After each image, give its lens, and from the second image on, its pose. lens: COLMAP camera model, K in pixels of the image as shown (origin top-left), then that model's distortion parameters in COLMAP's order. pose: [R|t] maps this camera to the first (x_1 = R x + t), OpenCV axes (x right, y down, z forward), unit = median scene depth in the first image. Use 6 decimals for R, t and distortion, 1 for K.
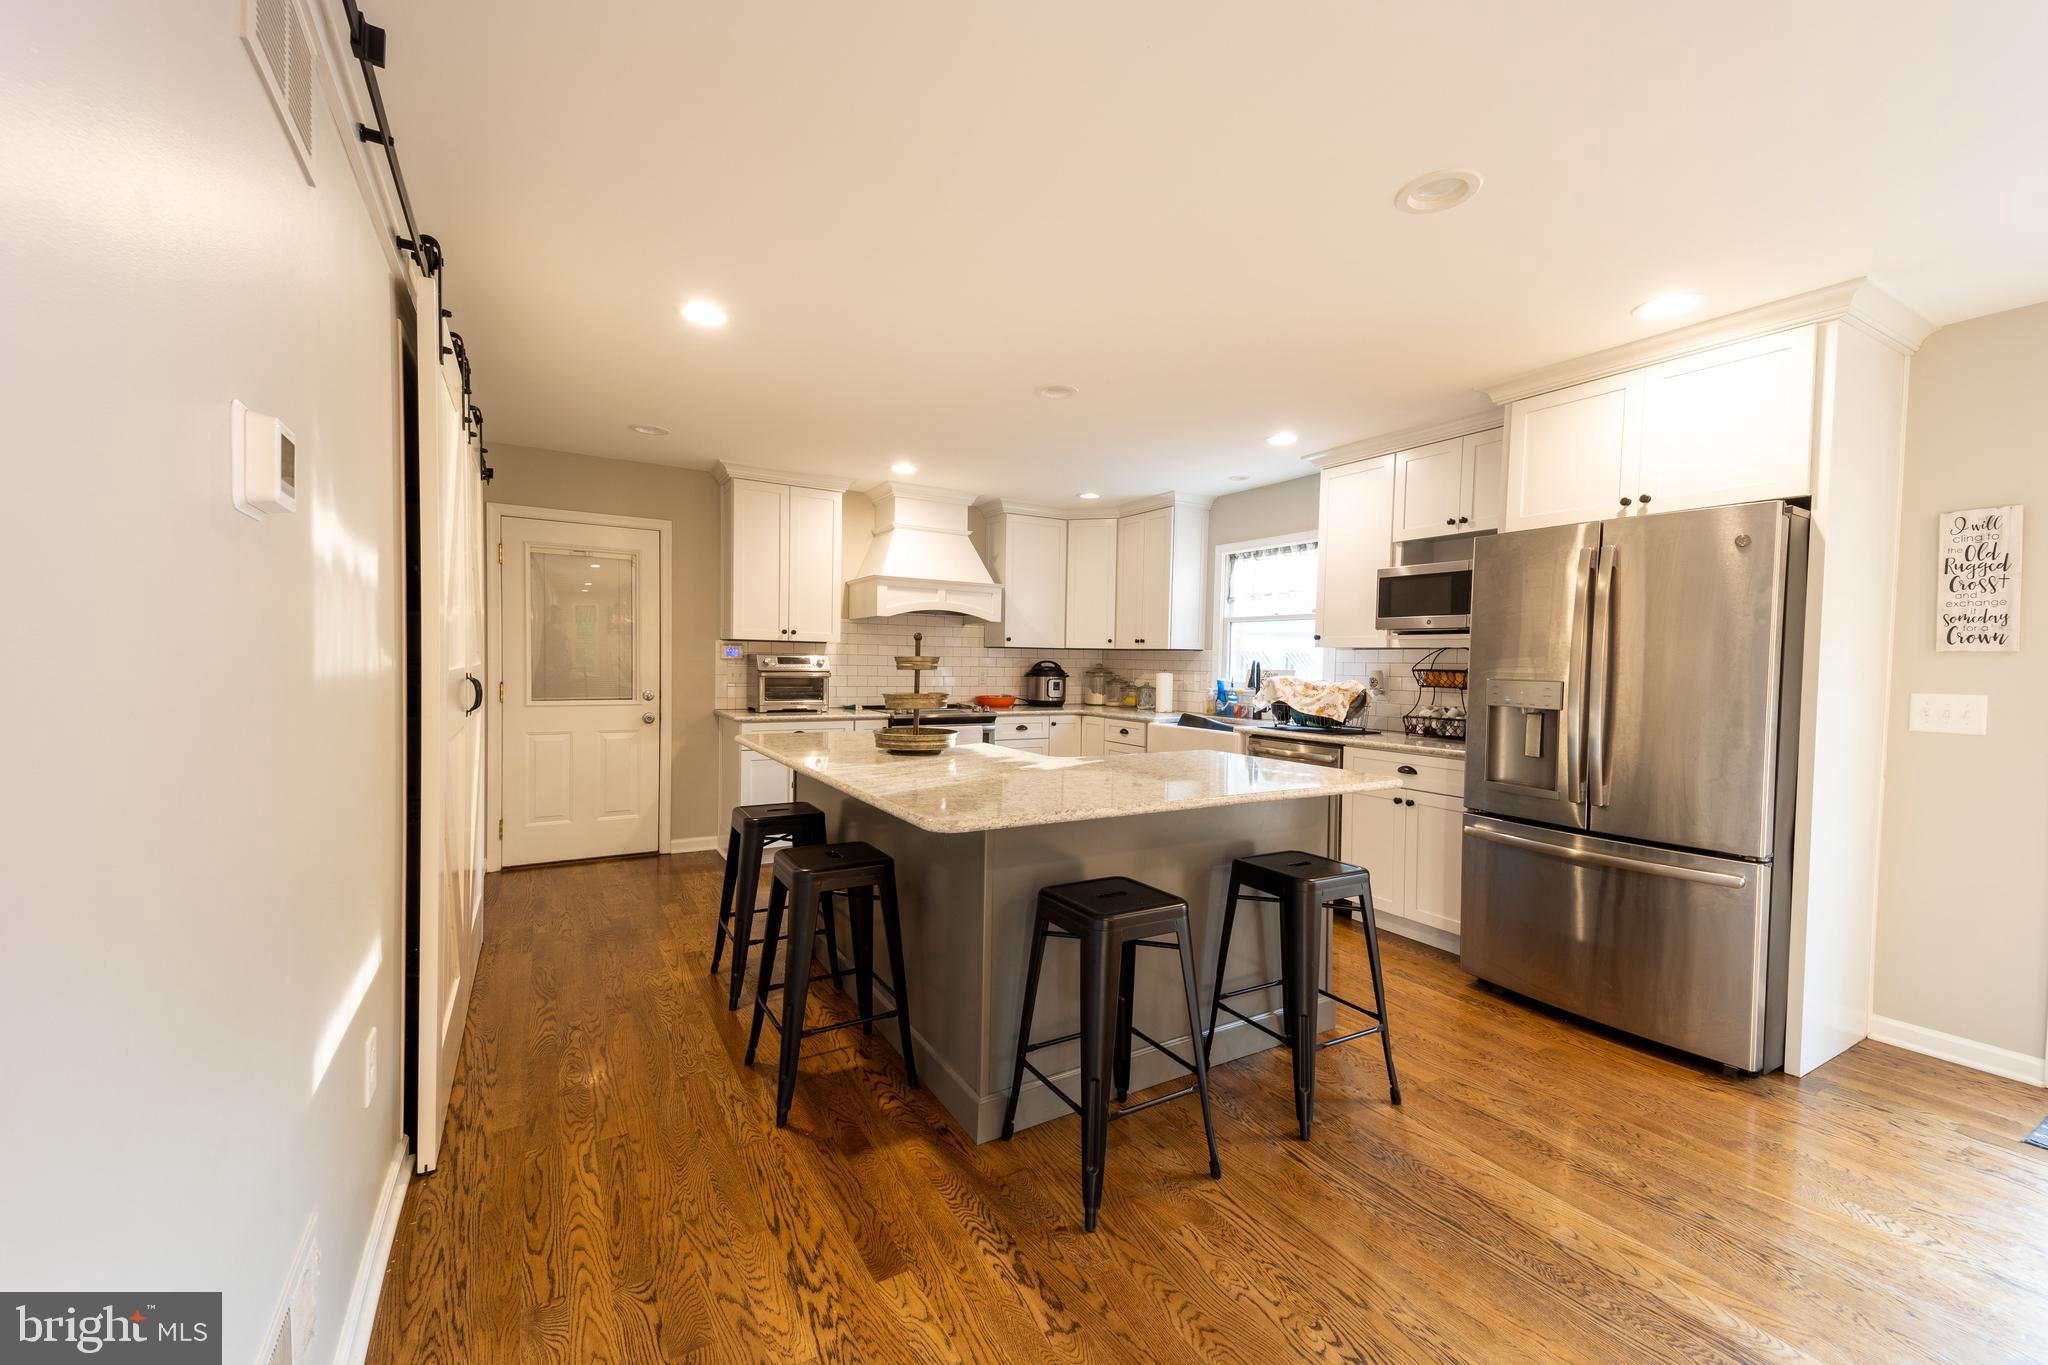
lens RADIAL K [[807.0, 0, 1019.0], [0, 807.0, 688.4], [0, 0, 1]] dist [0.077529, -0.032250]
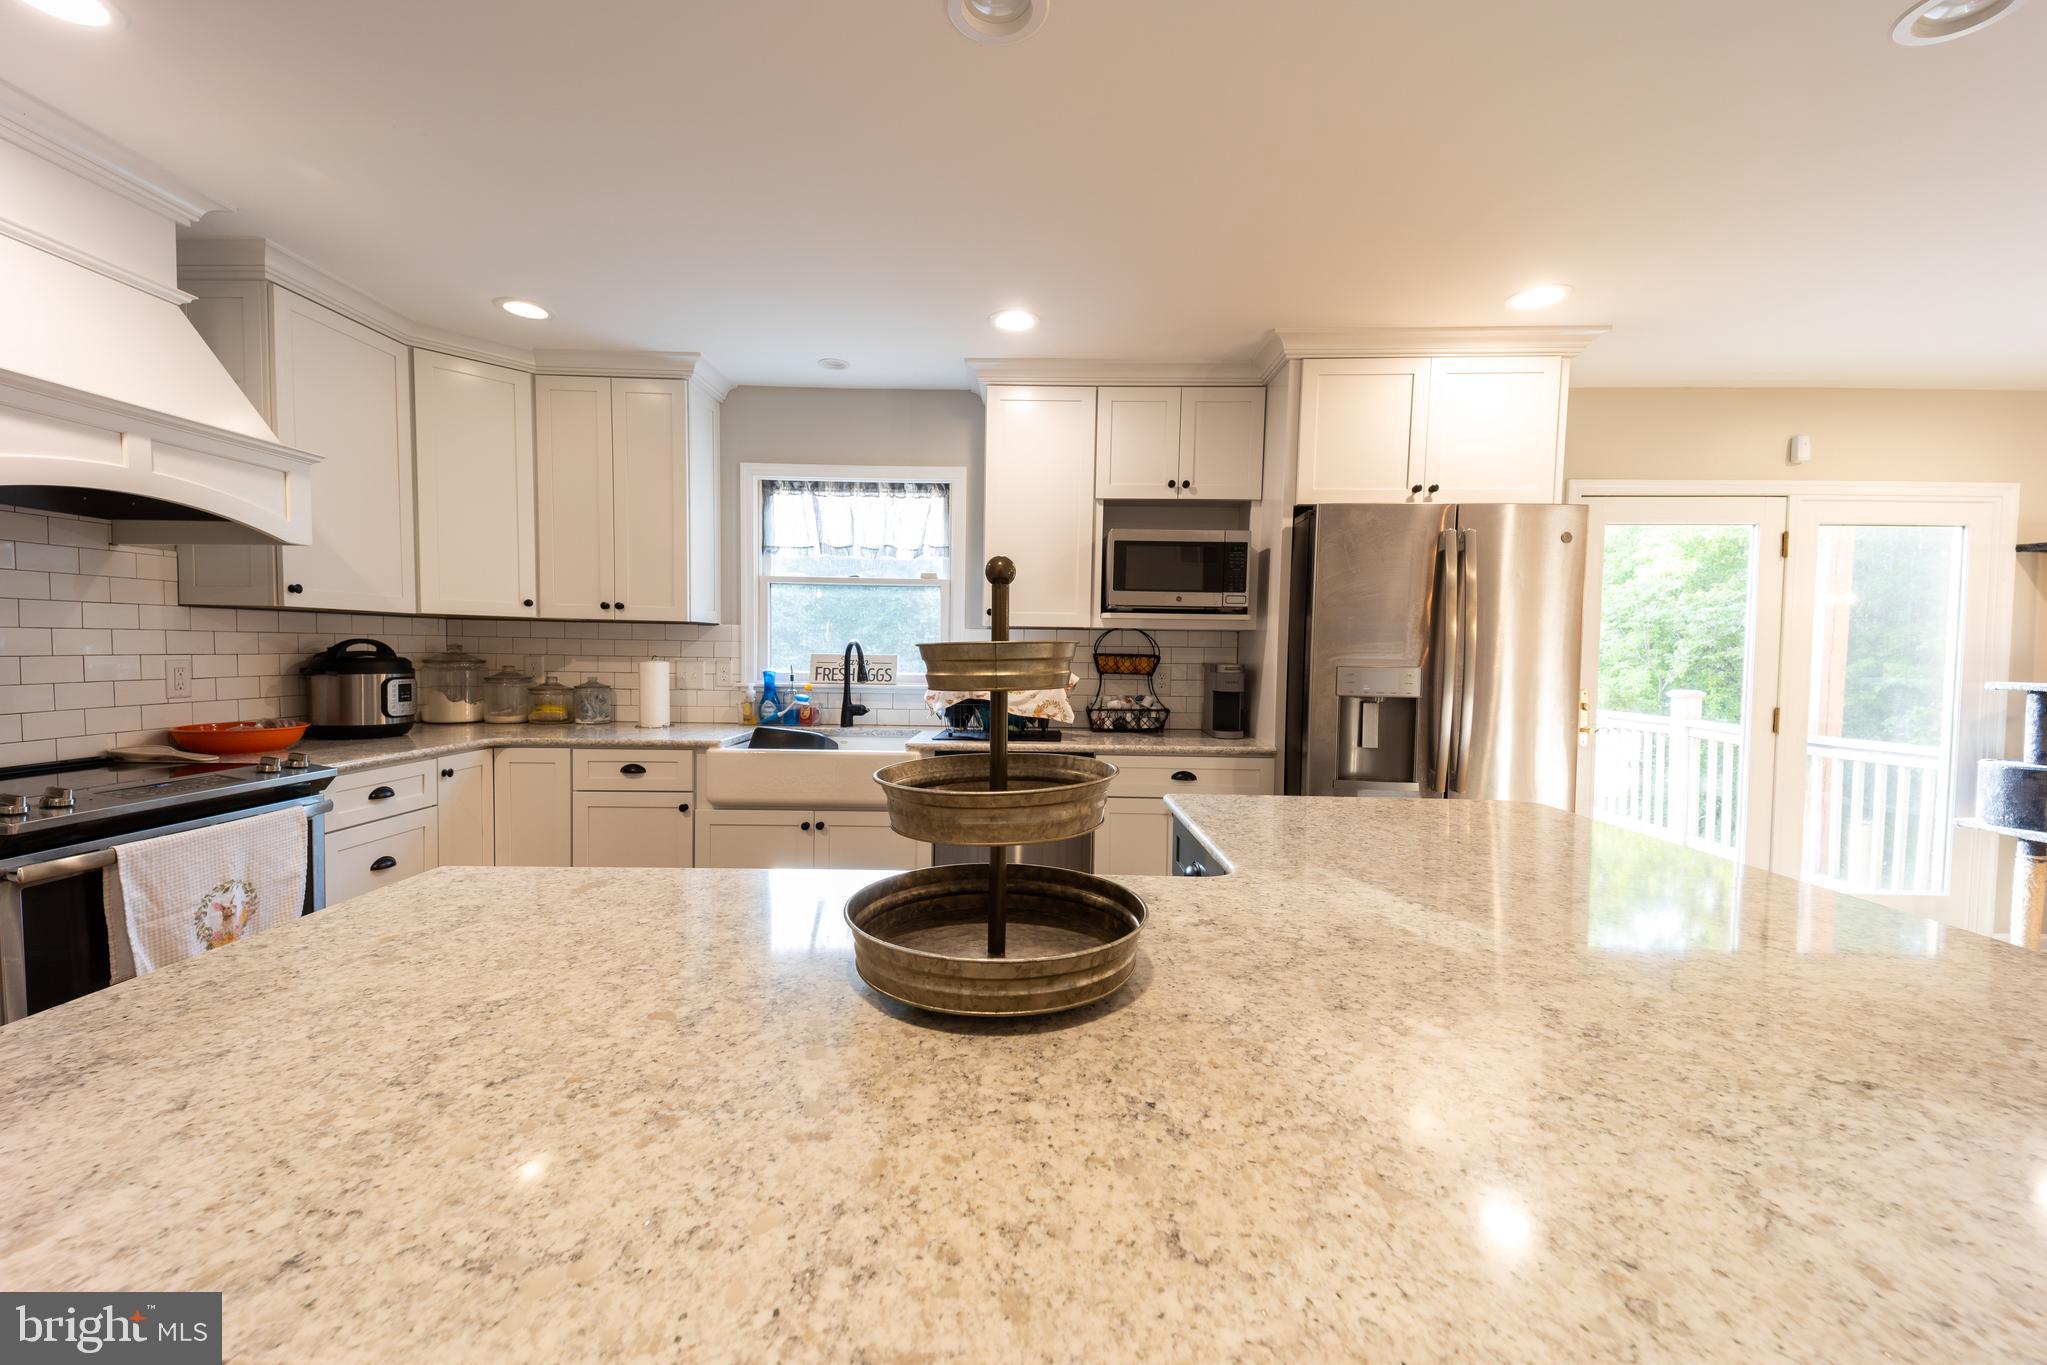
lens RADIAL K [[806.7, 0, 1018.5], [0, 806.7, 688.4], [0, 0, 1]] dist [0.077529, -0.032250]
pose [[0.516306, -0.051188, 0.854873, -0.229540], [0.025343, 0.998688, 0.044493, -0.022075], [-0.856029, -0.001307, 0.516926, 0.527674]]
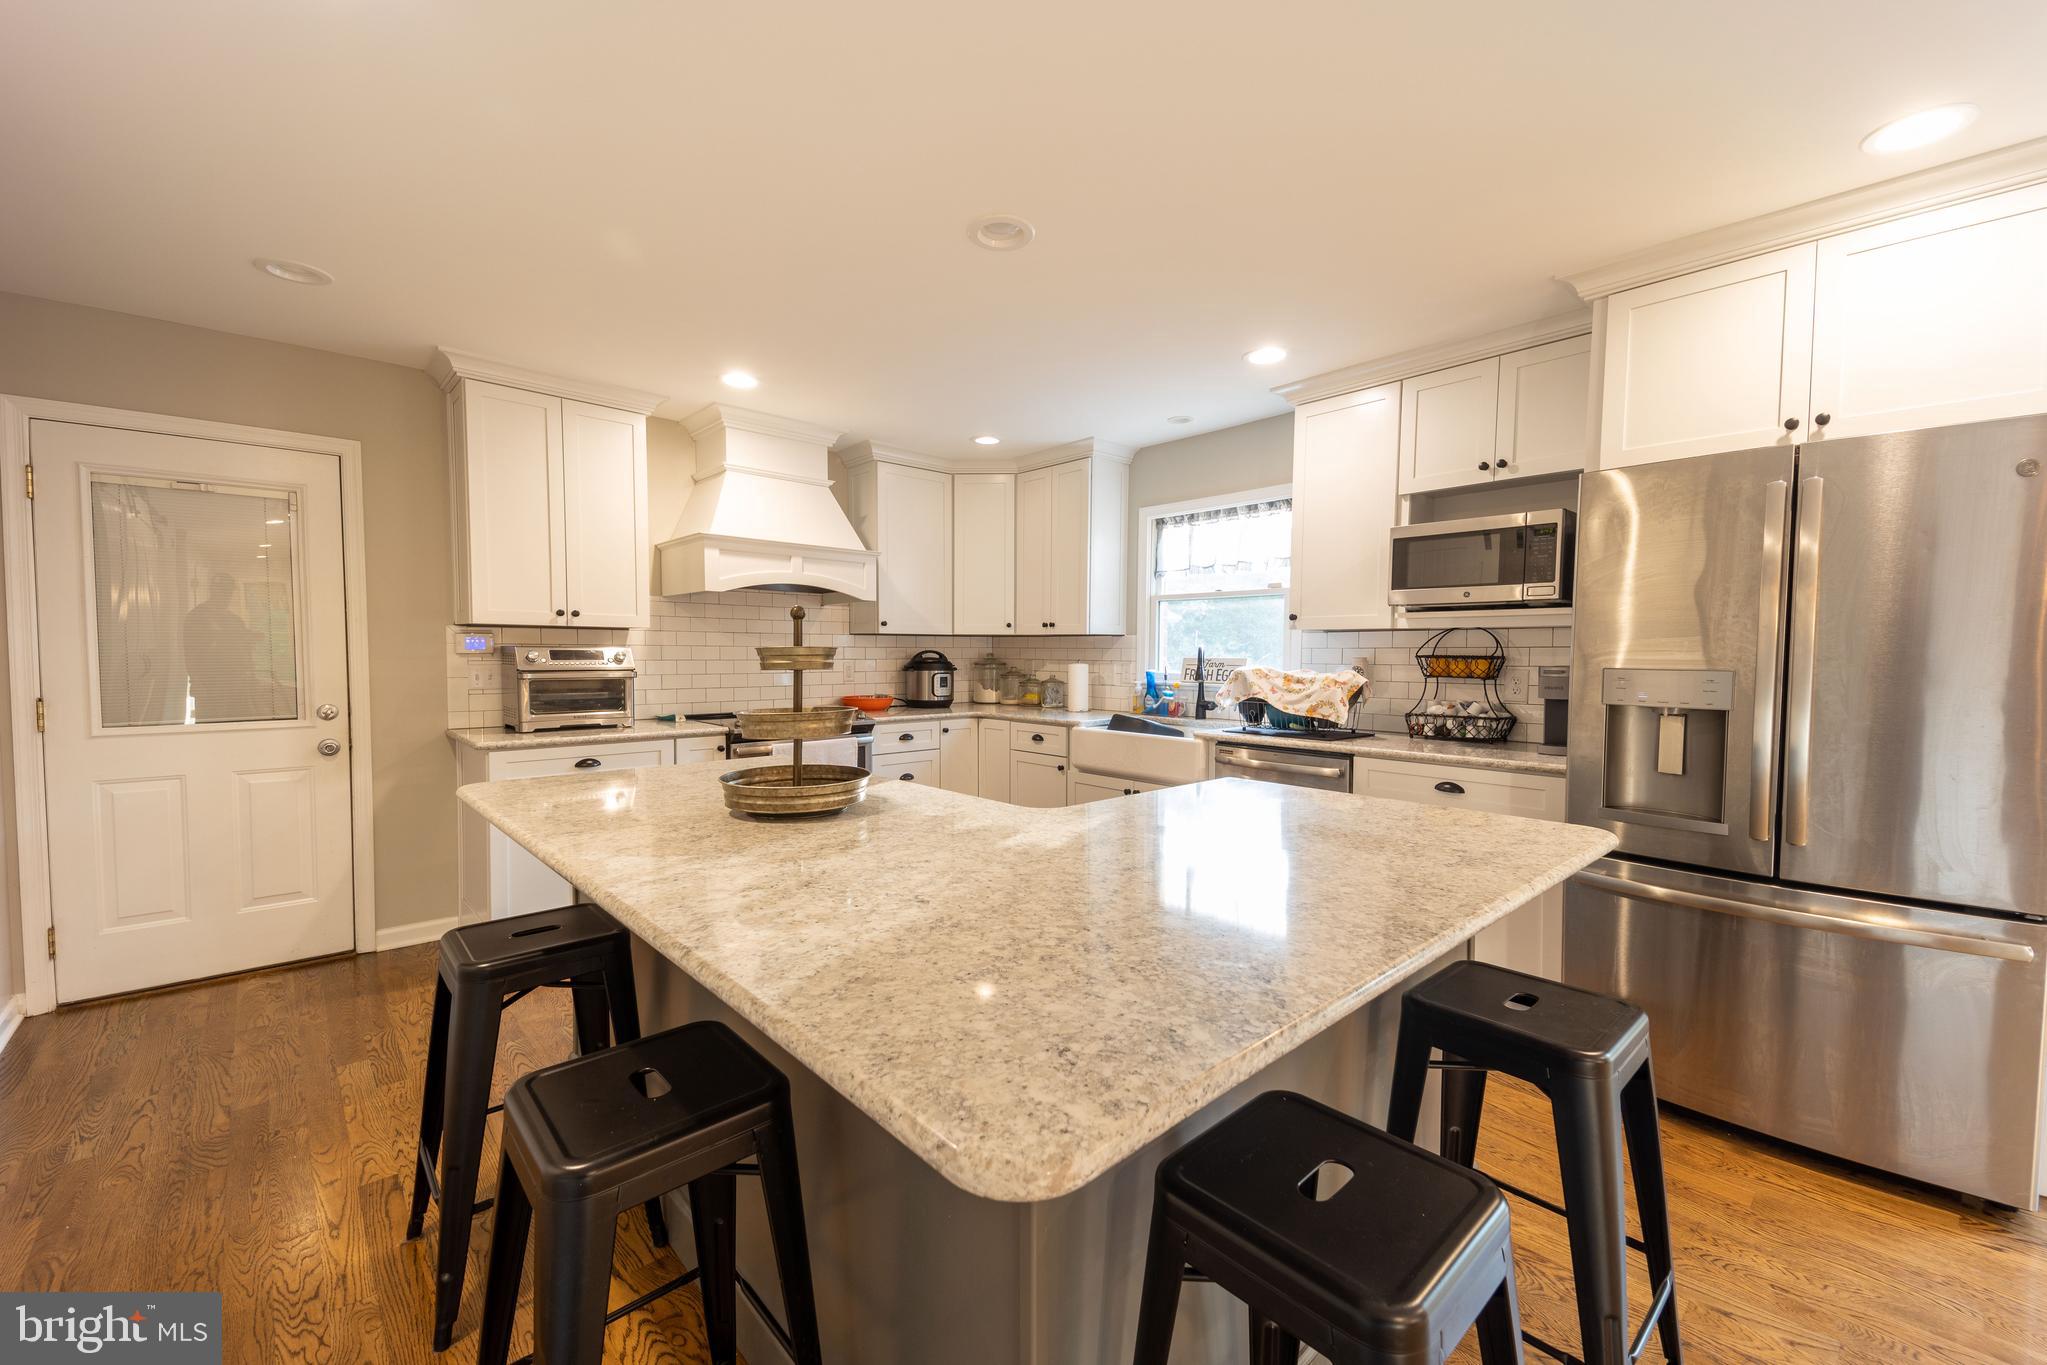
lens RADIAL K [[806.7, 0, 1018.5], [0, 806.7, 688.4], [0, 0, 1]] dist [0.077529, -0.032250]
pose [[0.978240, -0.023005, 0.206198, -0.056621], [0.020059, 0.999665, 0.016364, -0.009934], [-0.206505, -0.011872, 0.978373, 0.243442]]
